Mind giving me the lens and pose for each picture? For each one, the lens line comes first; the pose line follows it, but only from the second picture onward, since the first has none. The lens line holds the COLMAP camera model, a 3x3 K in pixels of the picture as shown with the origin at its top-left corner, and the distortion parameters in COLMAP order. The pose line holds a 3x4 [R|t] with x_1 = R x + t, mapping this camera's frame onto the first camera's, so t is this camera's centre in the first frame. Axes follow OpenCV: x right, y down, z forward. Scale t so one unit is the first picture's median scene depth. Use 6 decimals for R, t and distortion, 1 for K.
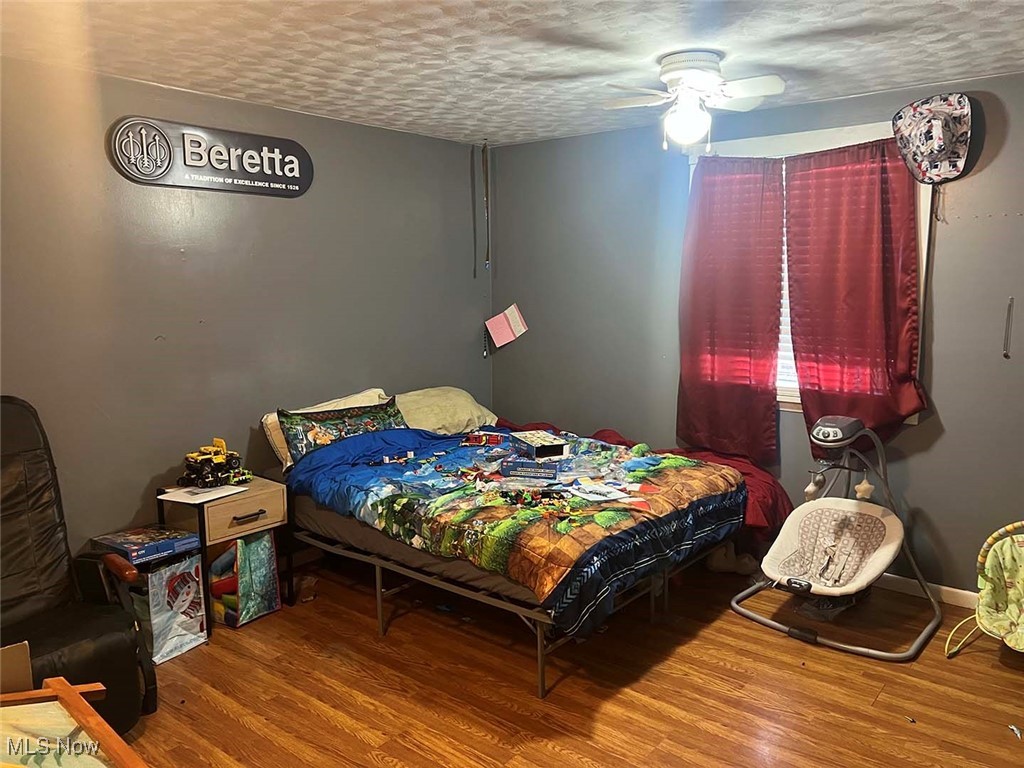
lens RADIAL K [[786.2, 0, 512.0], [0, 786.2, 384.0], [0, 0, 1]] dist [0.067532, -0.071658]
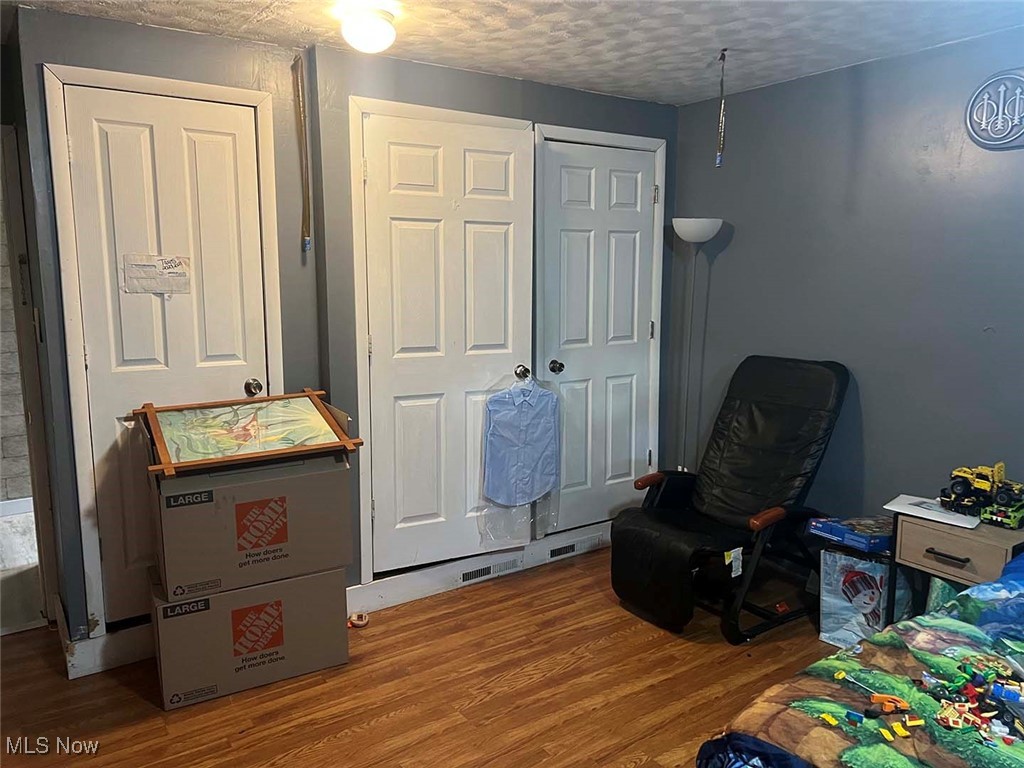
lens RADIAL K [[786.2, 0, 512.0], [0, 786.2, 384.0], [0, 0, 1]] dist [0.067532, -0.071658]
pose [[-0.289209, 0.151401, -0.945217, 0.571329], [-0.124974, 0.972991, 0.194088, -0.112462], [0.949073, 0.174260, -0.262477, 0.821335]]
